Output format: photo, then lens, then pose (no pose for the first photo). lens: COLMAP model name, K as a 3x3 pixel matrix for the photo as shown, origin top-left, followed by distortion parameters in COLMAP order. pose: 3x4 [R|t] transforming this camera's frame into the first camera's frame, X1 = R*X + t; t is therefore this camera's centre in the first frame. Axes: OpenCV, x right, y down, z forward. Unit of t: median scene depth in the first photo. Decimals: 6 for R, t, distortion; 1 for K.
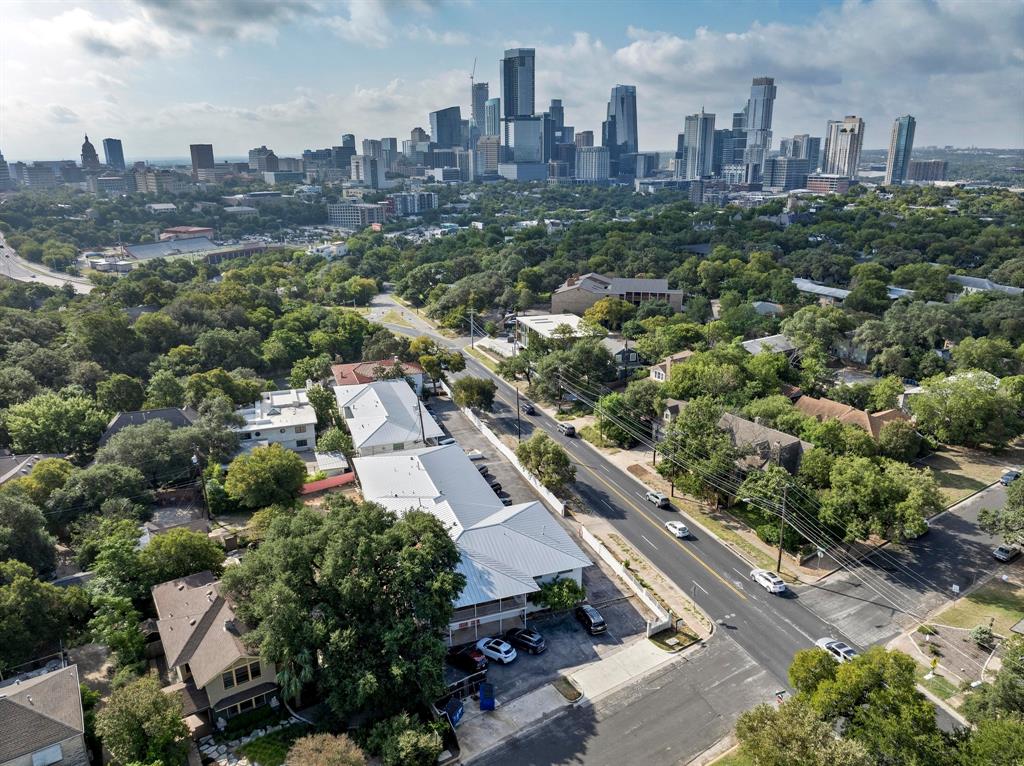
lens RADIAL K [[710.7, 0, 512.0], [0, 710.7, 383.0], [0, 0, 1]] dist [-0.023939, 0.004177]
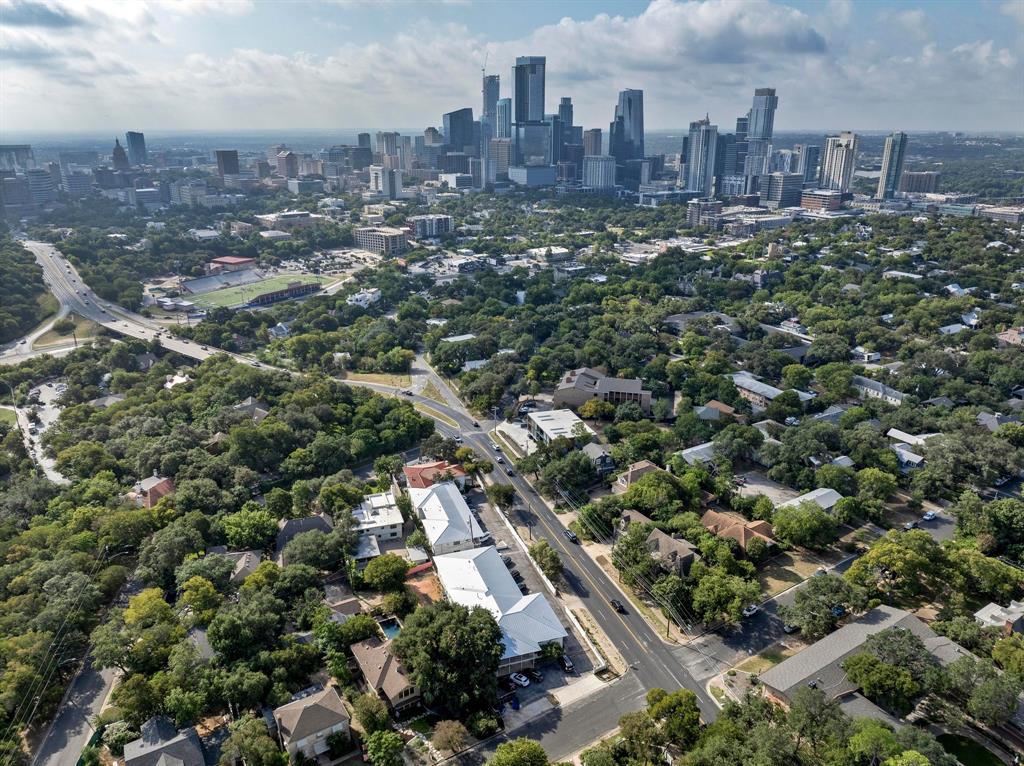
lens RADIAL K [[710.7, 0, 512.0], [0, 710.7, 383.0], [0, 0, 1]] dist [-0.023939, 0.004177]
pose [[0.999878, 0.013190, -0.008339, -0.020259], [-0.012906, 0.999362, 0.033295, -0.294816], [0.008773, -0.033184, 0.999411, -0.549108]]
